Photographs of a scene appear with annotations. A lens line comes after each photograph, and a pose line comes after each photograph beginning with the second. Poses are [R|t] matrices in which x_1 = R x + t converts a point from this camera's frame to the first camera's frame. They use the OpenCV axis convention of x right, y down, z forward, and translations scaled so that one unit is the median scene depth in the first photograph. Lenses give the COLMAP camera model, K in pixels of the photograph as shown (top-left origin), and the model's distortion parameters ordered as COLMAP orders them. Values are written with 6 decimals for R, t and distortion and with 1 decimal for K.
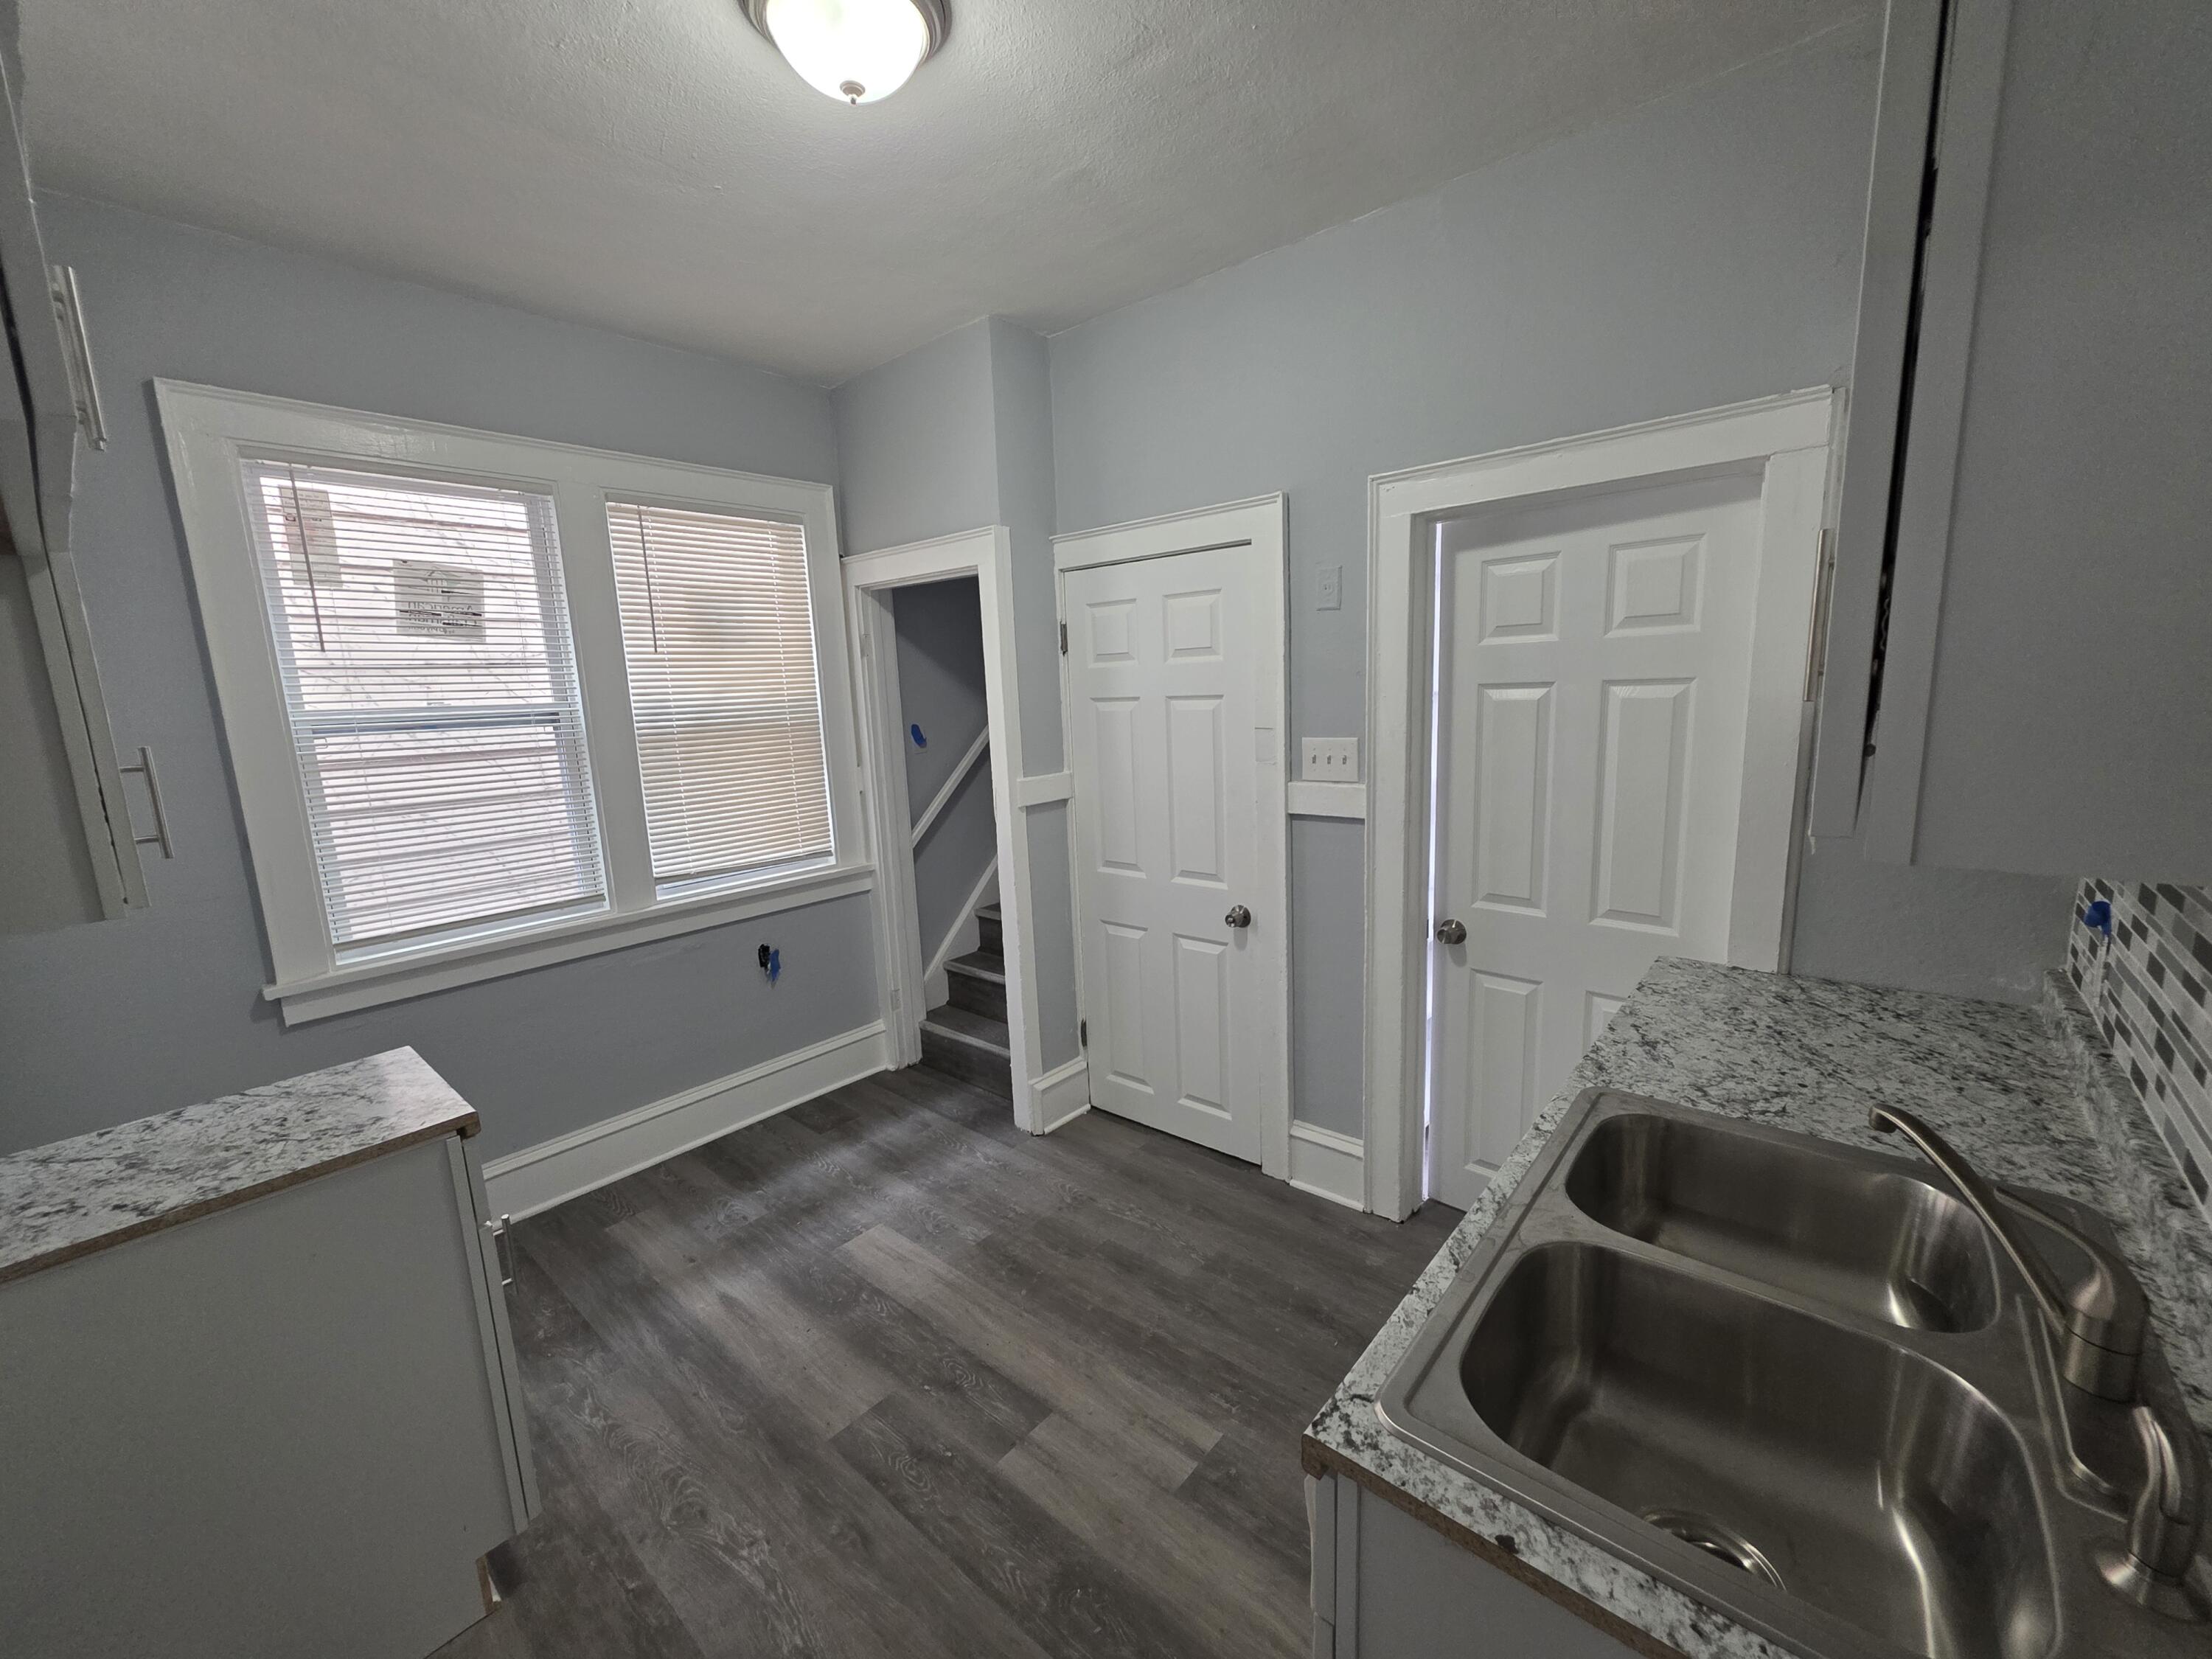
lens RADIAL K [[891.7, 0, 1105.1], [0, 891.7, 836.2], [0, 0, 1]] dist [0.001035, -0.000019]
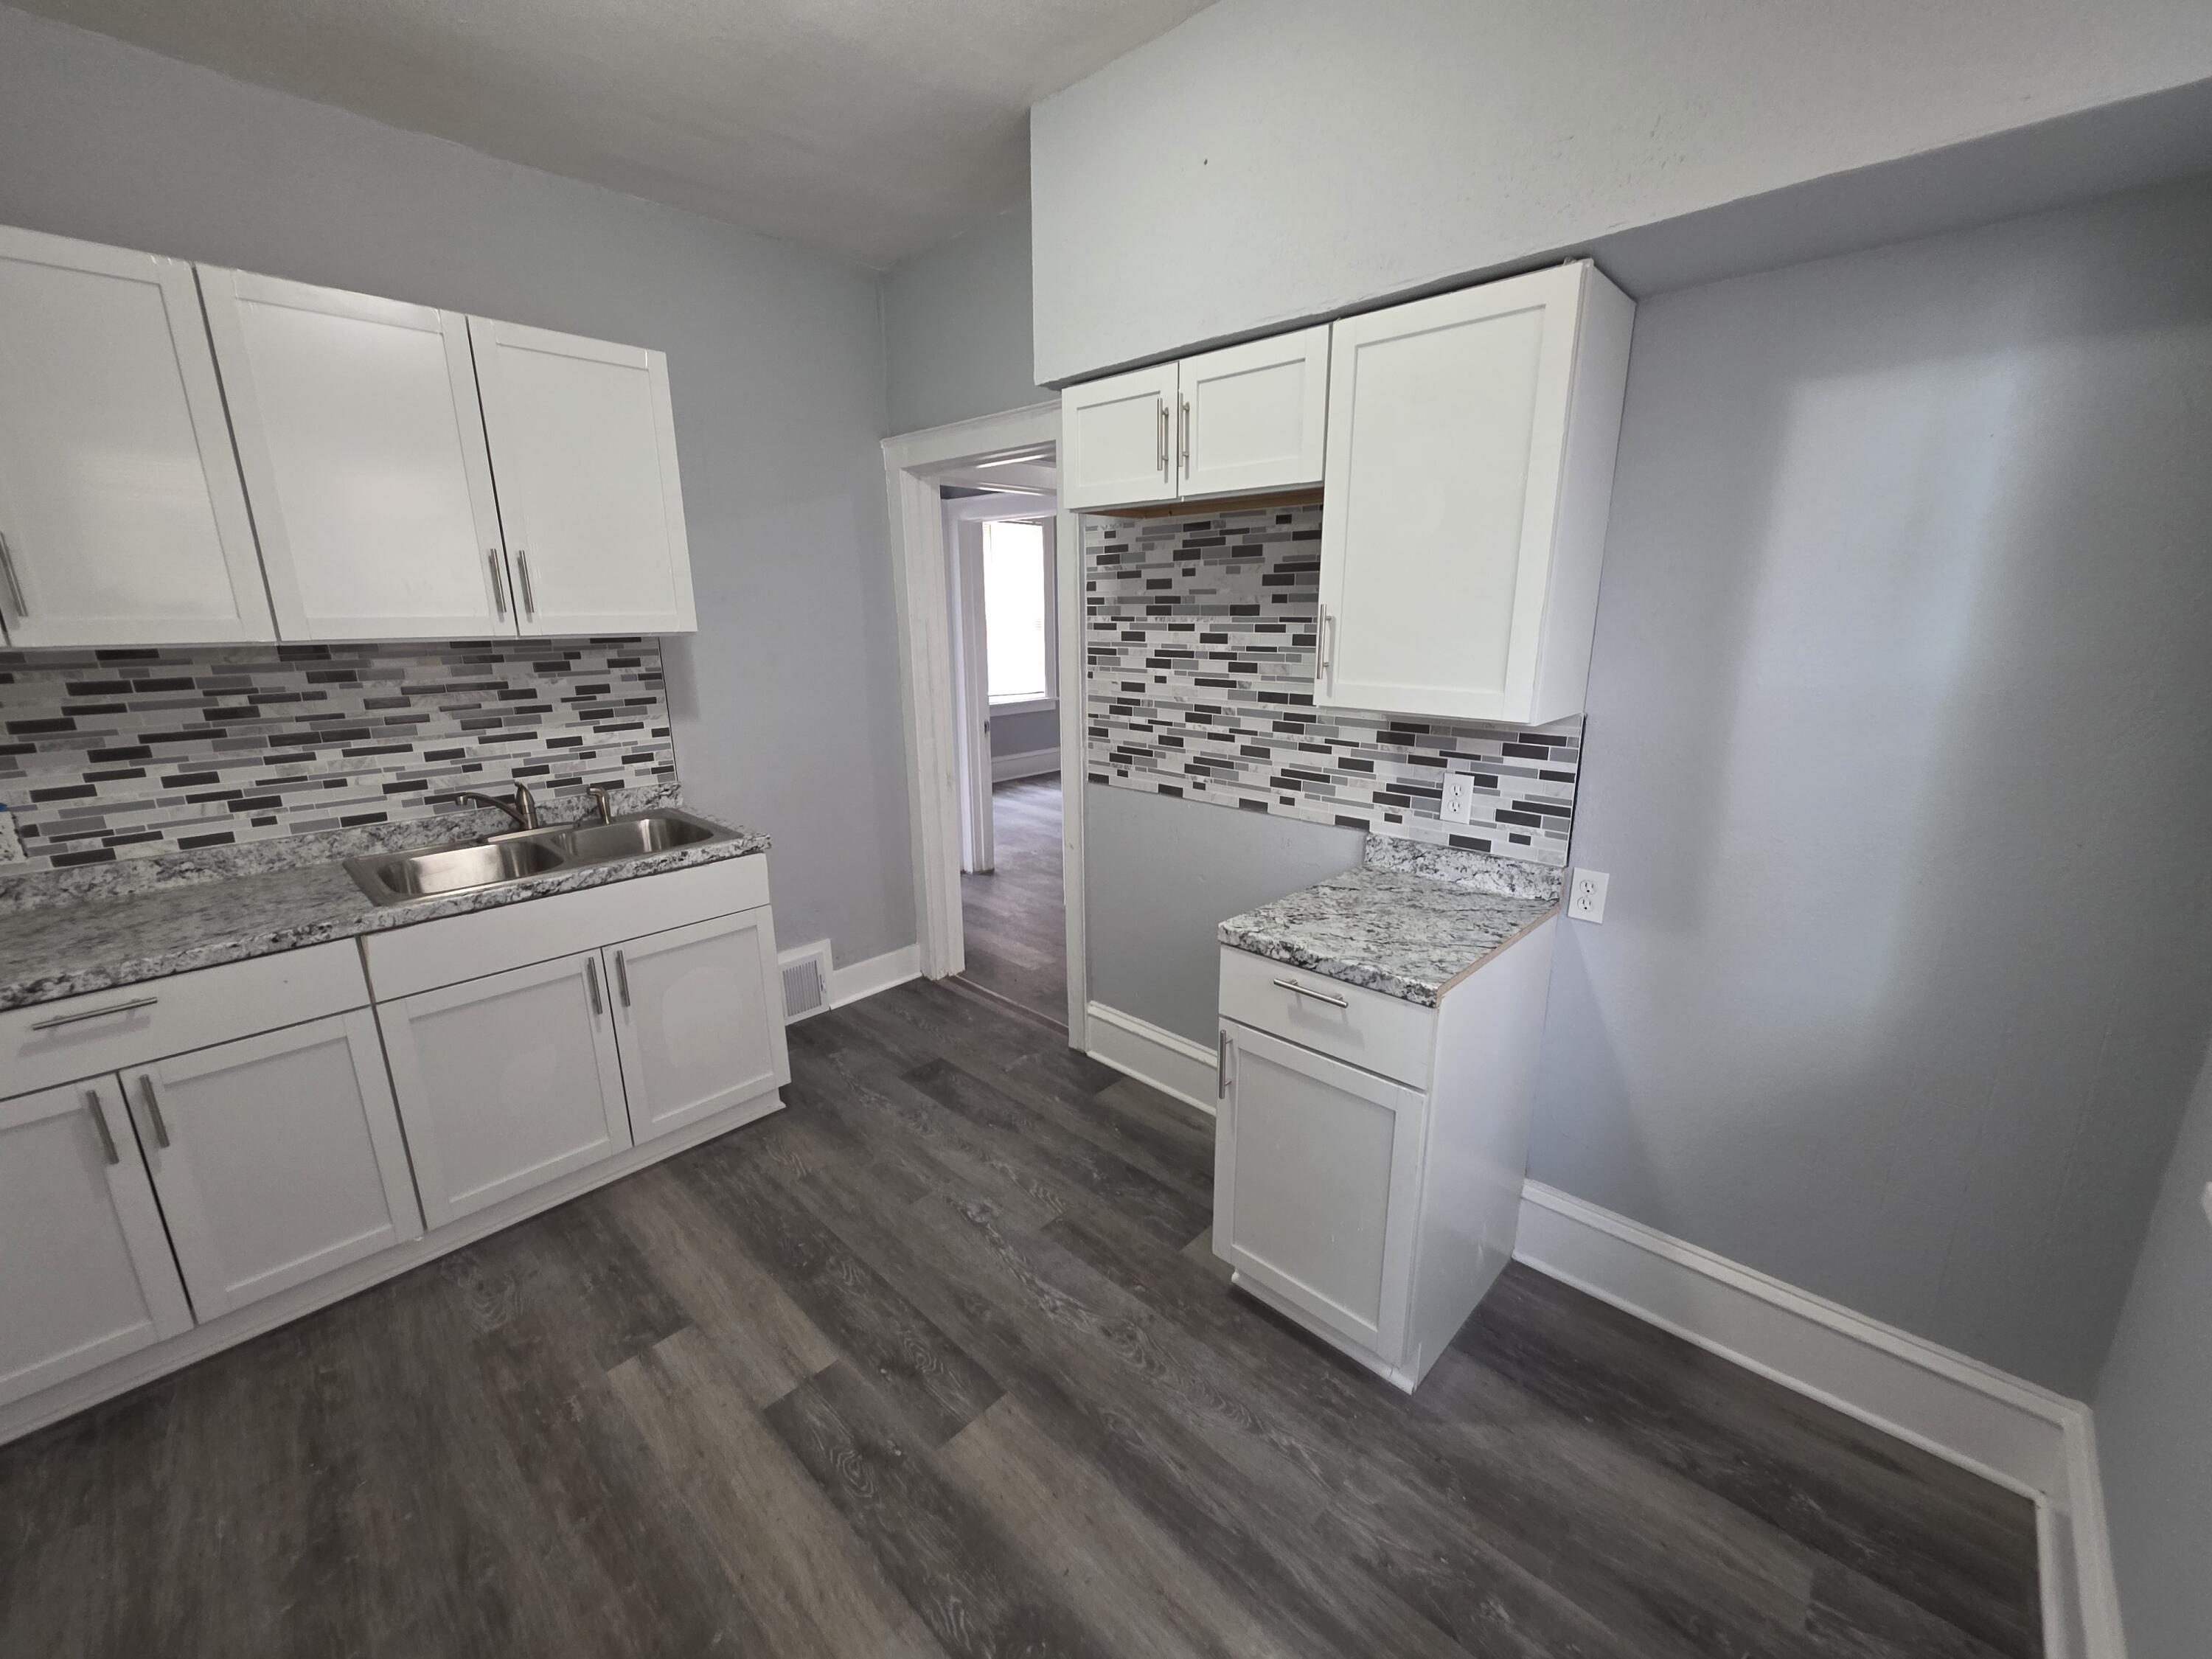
lens RADIAL K [[891.7, 0, 1105.1], [0, 891.7, 836.2], [0, 0, 1]] dist [0.001035, -0.000019]
pose [[-0.997553, 0.032243, 0.062040, -0.461879], [0.054888, 0.910799, 0.409186, -0.225098], [-0.043313, 0.411590, -0.910339, 1.513358]]
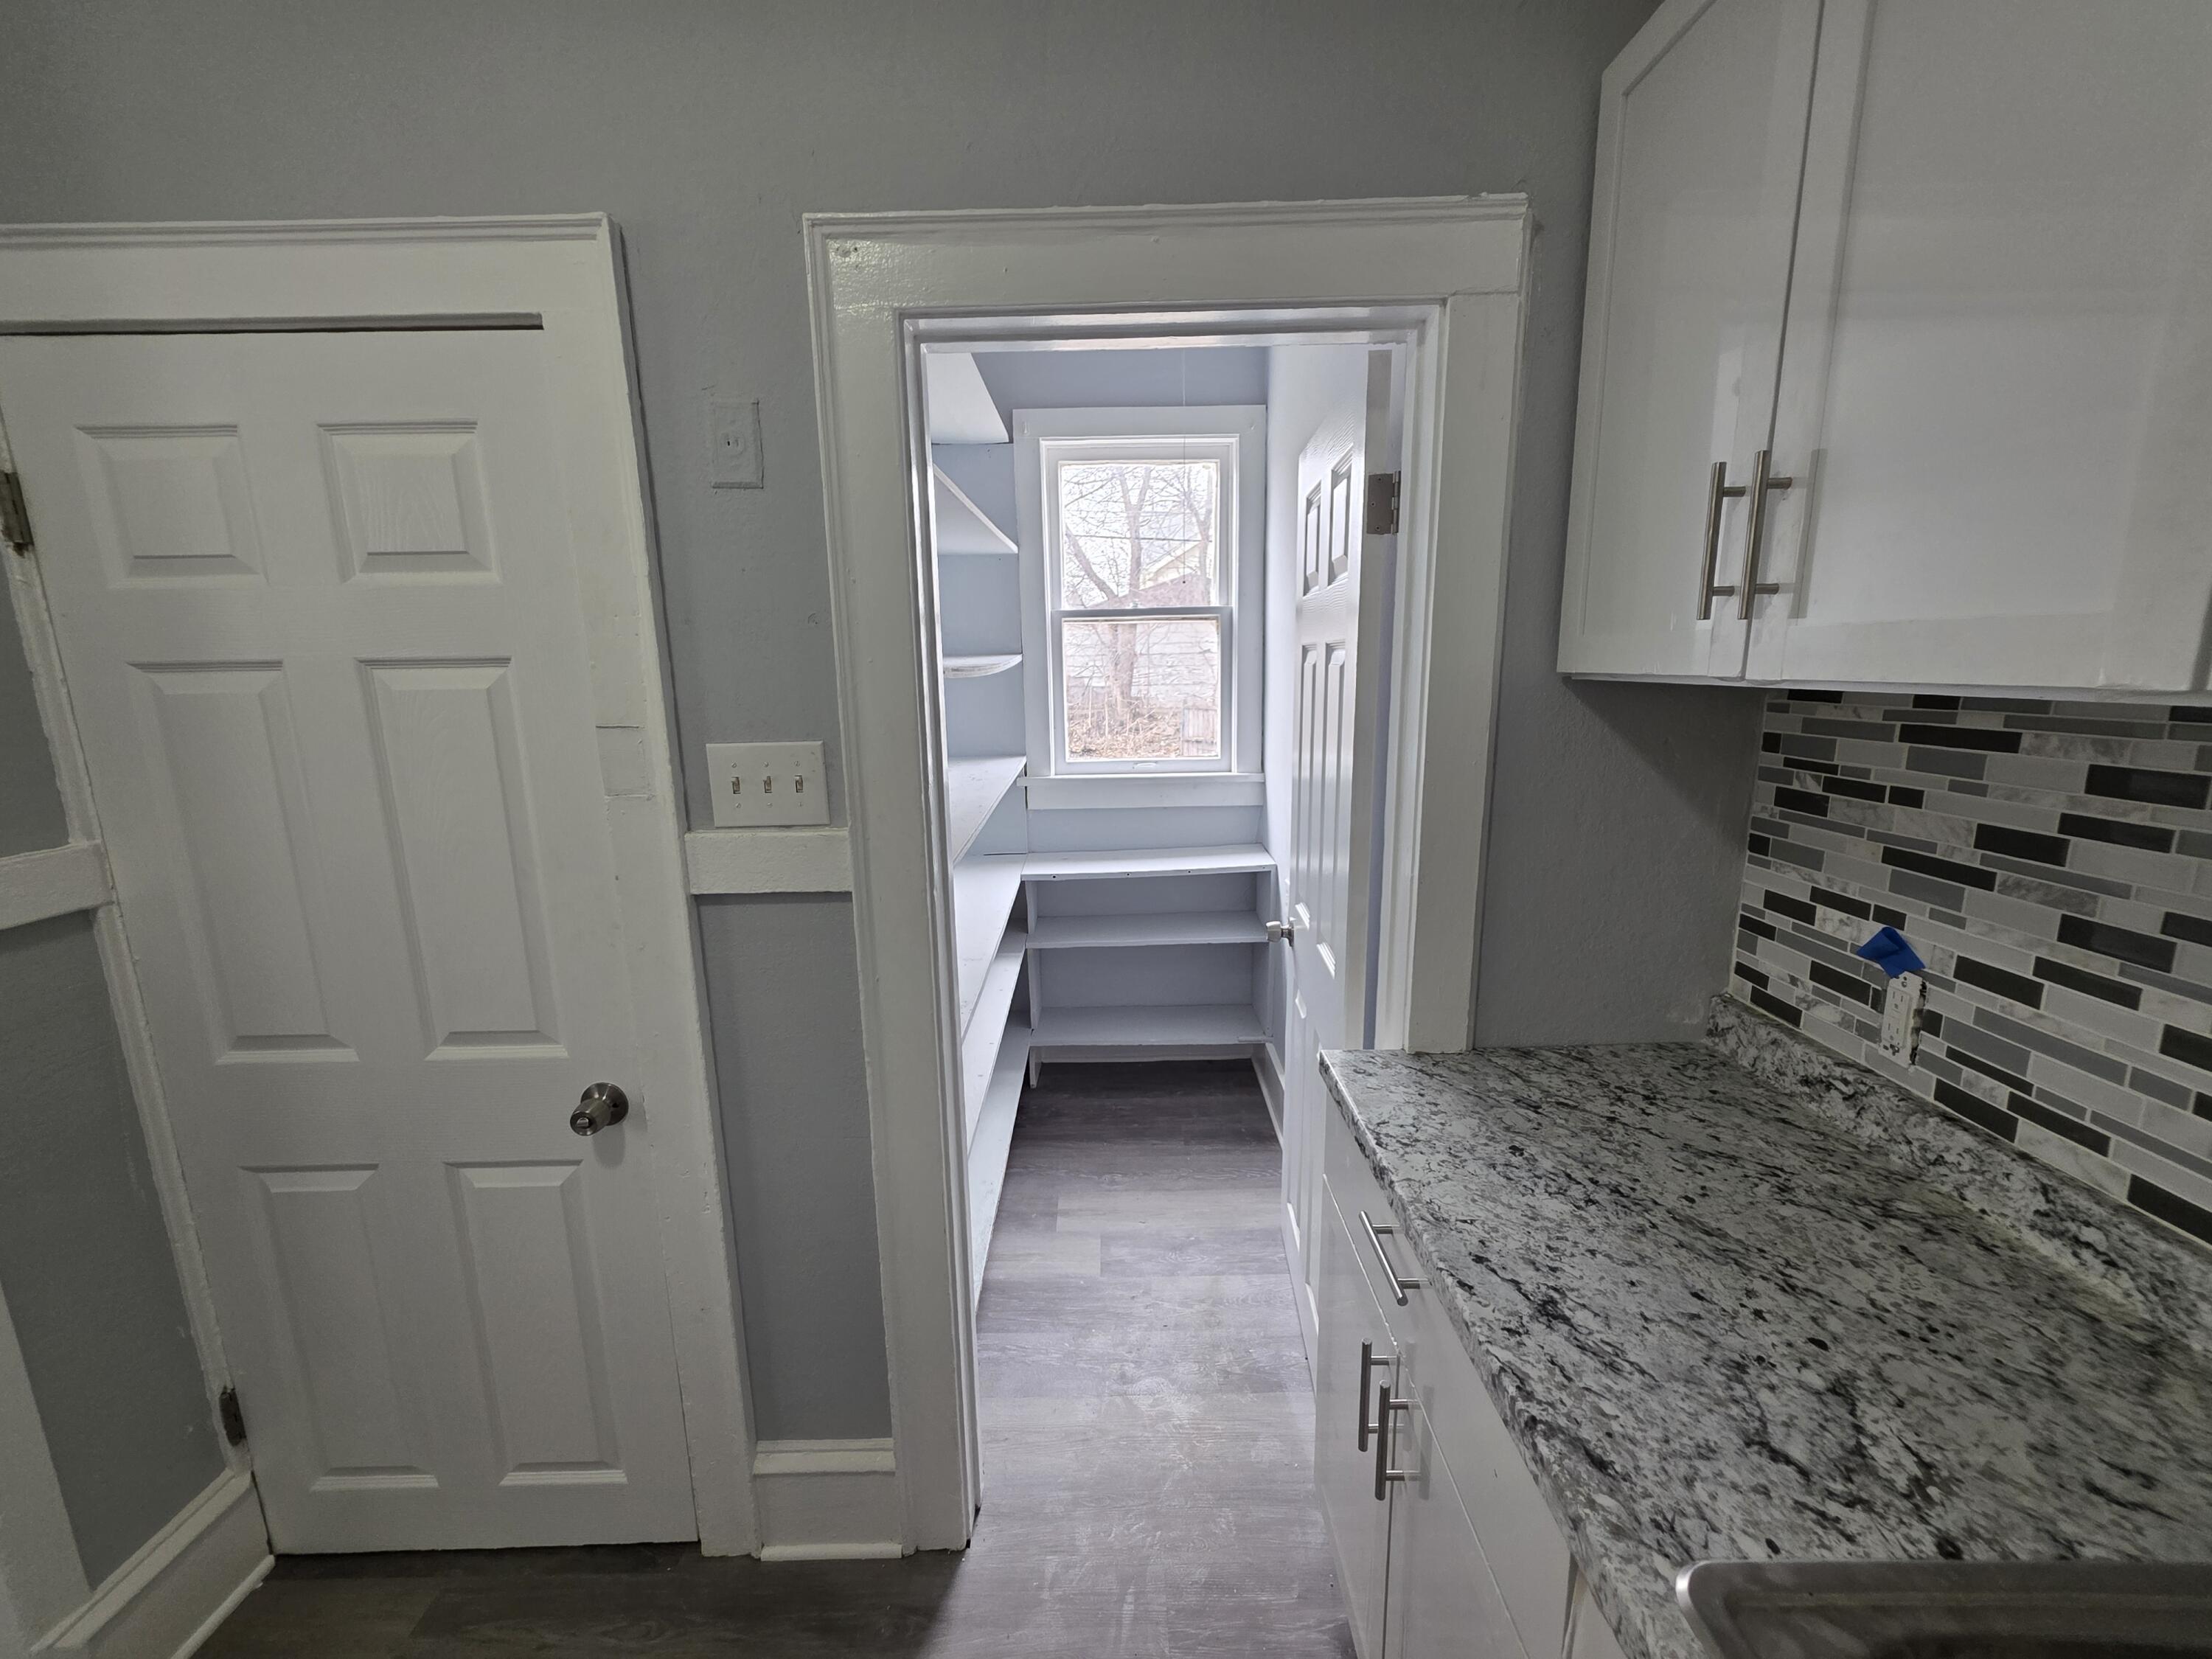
lens RADIAL K [[891.7, 0, 1105.1], [0, 891.7, 836.2], [0, 0, 1]] dist [0.001035, -0.000019]
pose [[0.760967, -0.095851, 0.641671, 0.080379], [0.096475, 0.994748, 0.034182, -0.067934], [-0.641577, 0.035894, 0.766218, 0.589111]]
